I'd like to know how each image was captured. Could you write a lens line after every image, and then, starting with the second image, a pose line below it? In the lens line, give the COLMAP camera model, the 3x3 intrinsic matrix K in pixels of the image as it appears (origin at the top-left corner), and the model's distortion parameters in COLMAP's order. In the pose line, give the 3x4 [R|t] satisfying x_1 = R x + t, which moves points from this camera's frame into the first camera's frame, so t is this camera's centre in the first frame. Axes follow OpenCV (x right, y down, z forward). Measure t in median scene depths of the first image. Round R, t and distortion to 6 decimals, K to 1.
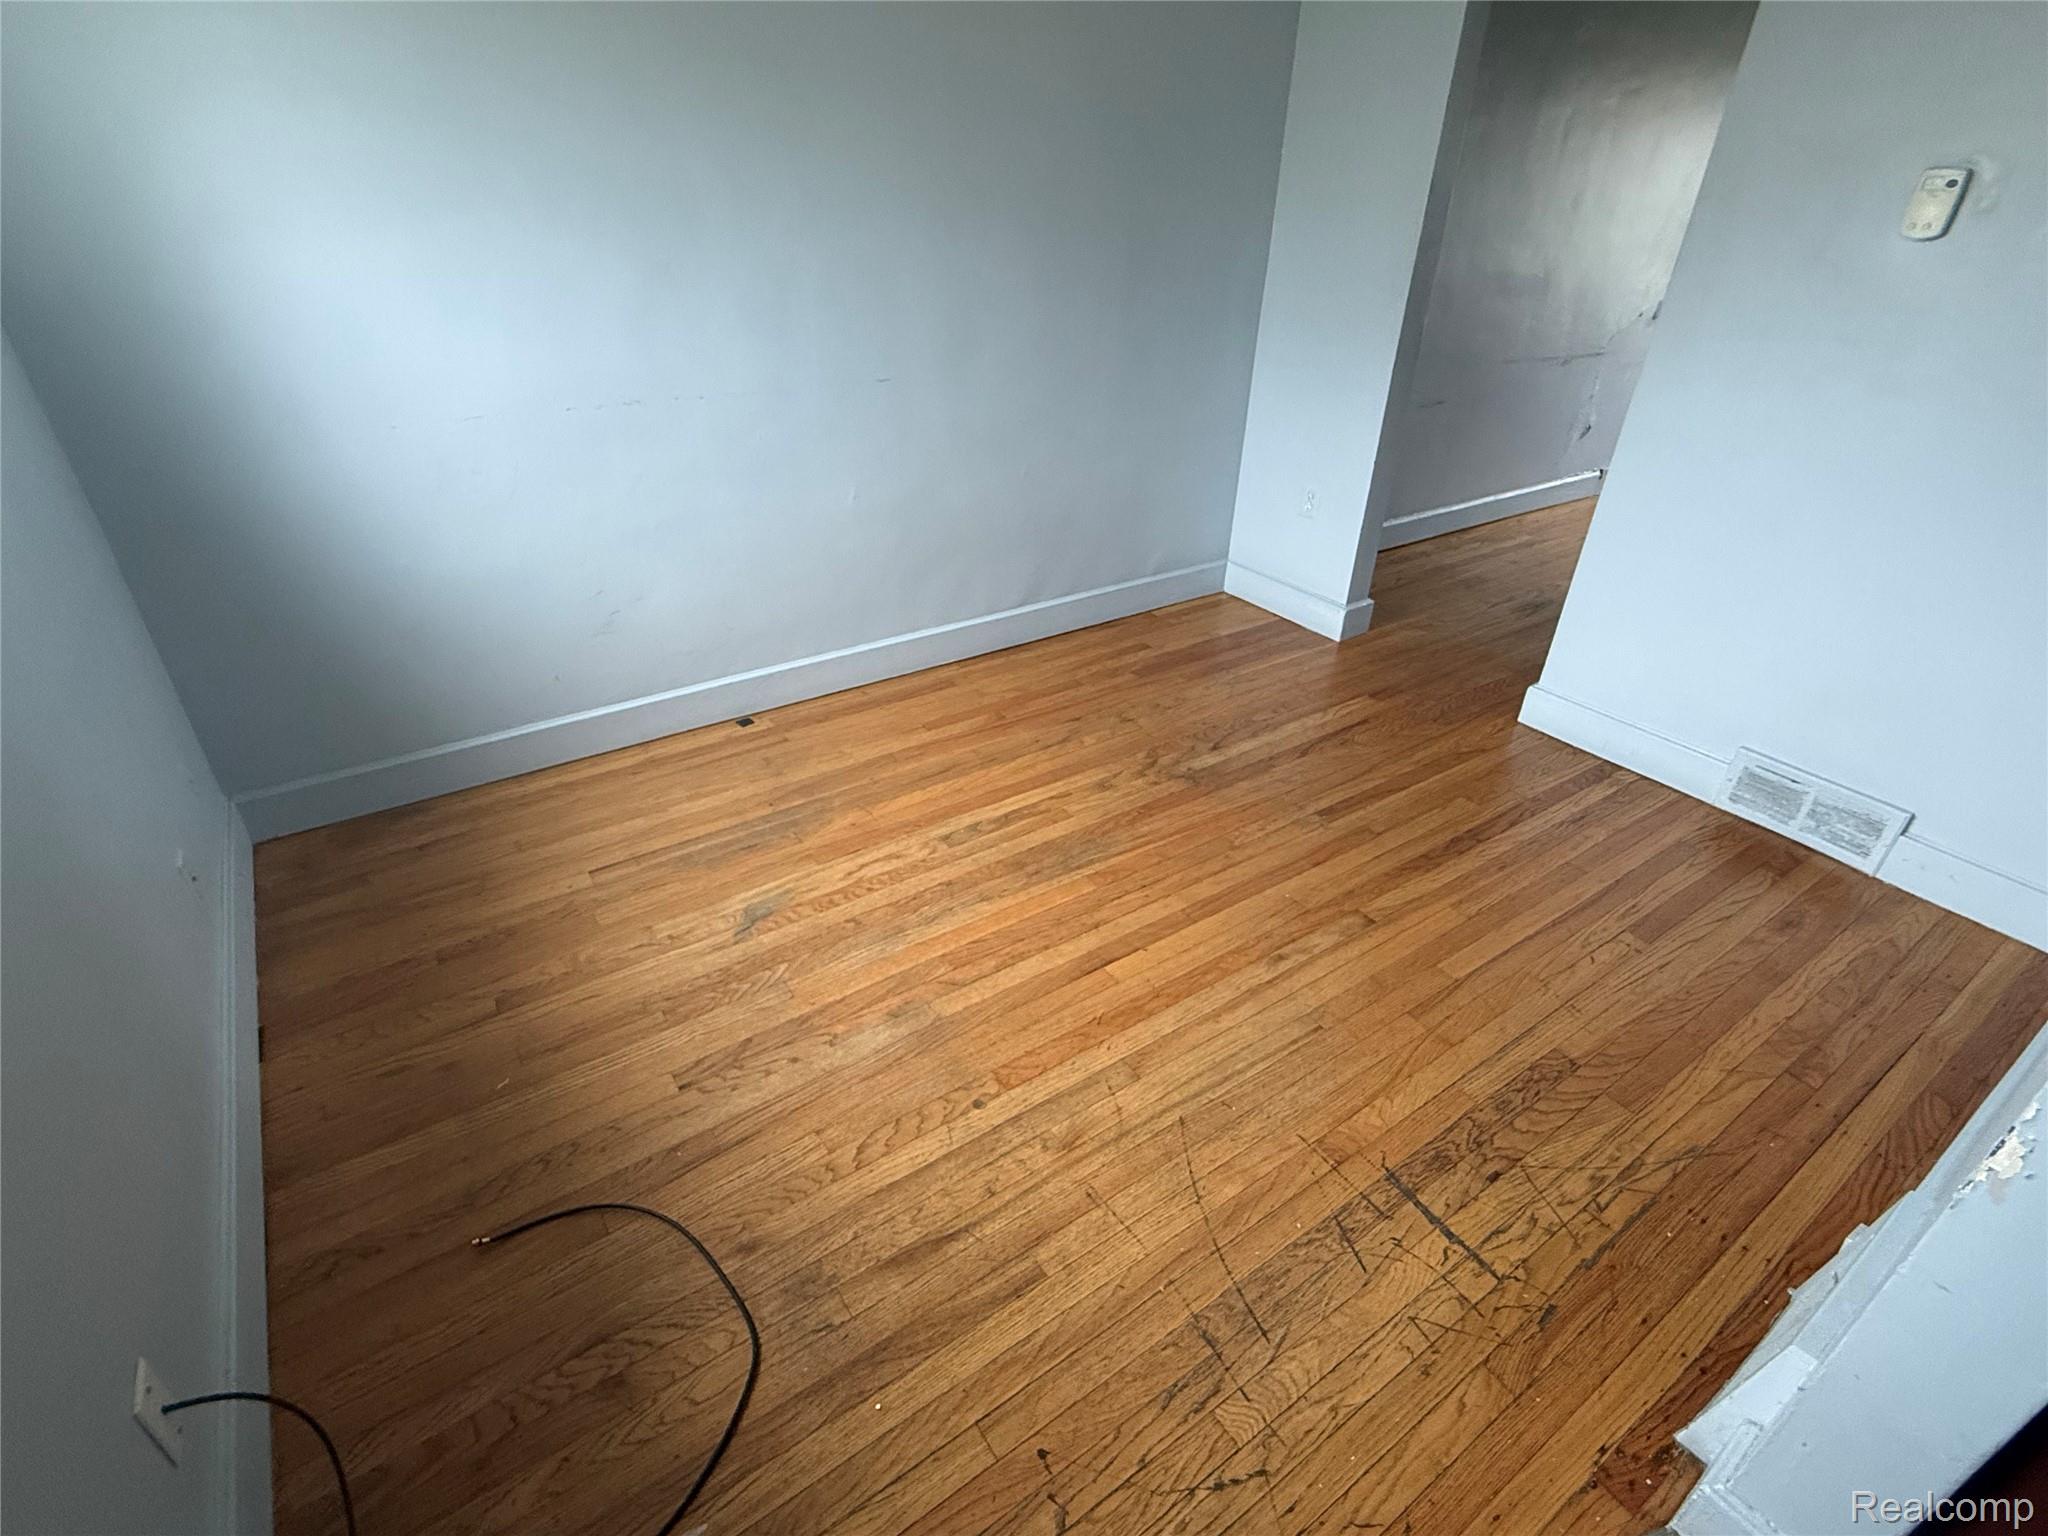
lens RADIAL K [[981.6, 0, 1016.5], [0, 981.6, 768.6], [0, 0, 1]] dist [0.001240, -0.000325]
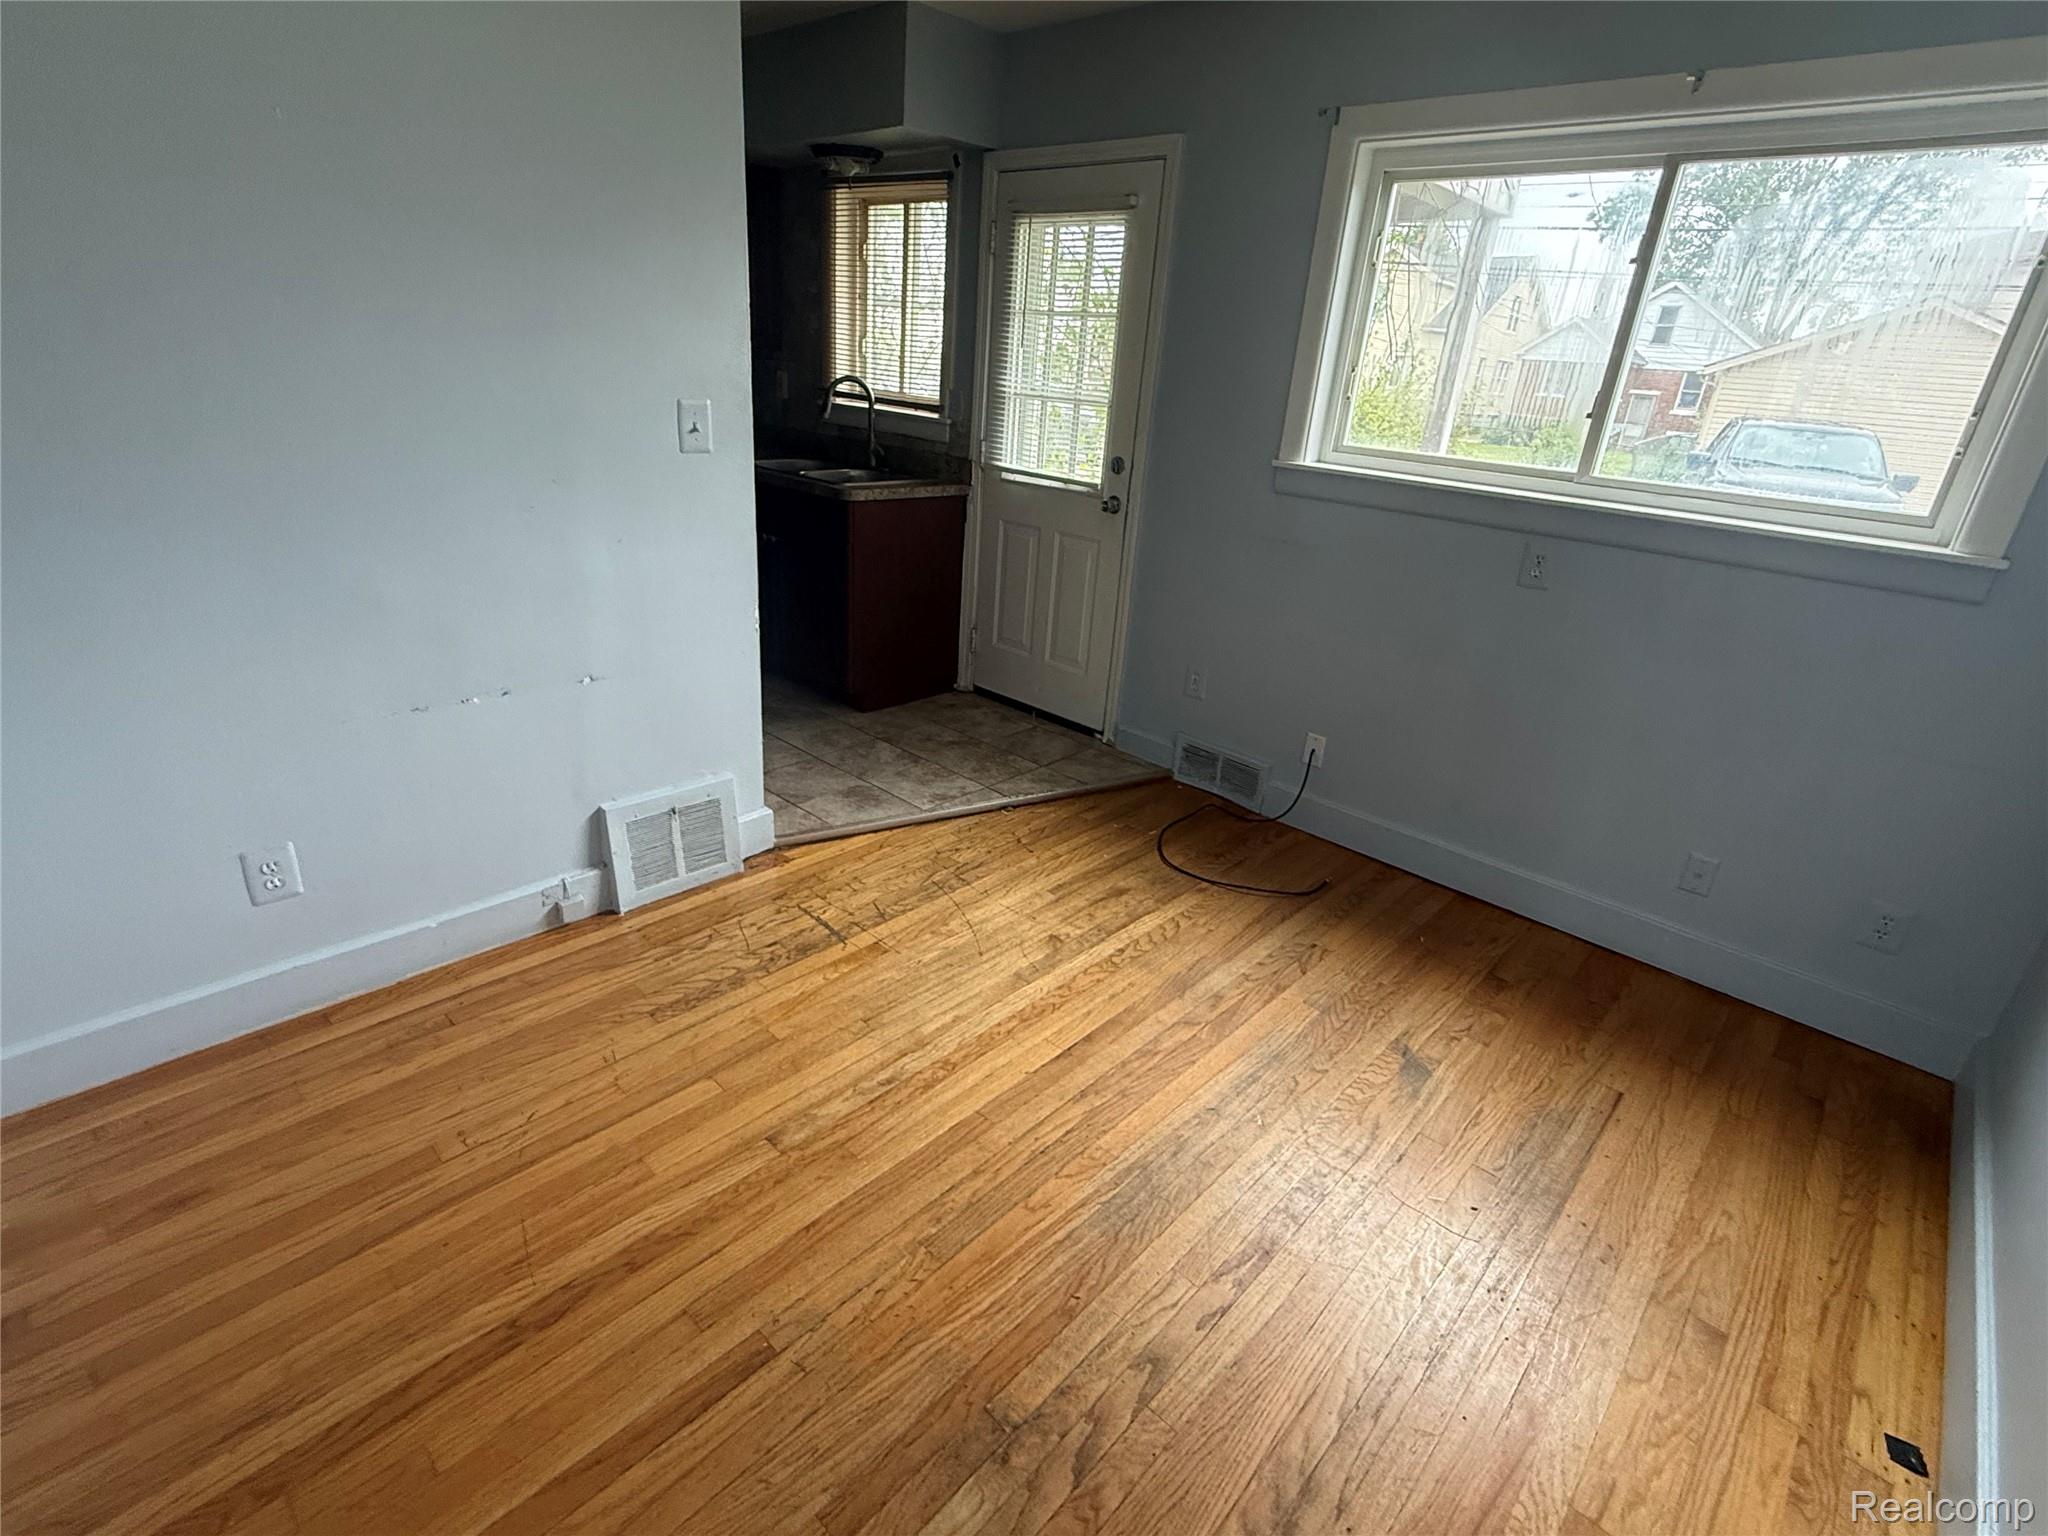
lens RADIAL K [[981.6, 0, 1022.5], [0, 981.6, 768.2], [0, 0, 1]] dist [0.001240, -0.000325]
pose [[-0.970527, 0.007398, -0.240878, 0.386261], [-0.190763, 0.587201, 0.786641, -0.798553], [0.147264, 0.809407, -0.568484, 1.370861]]
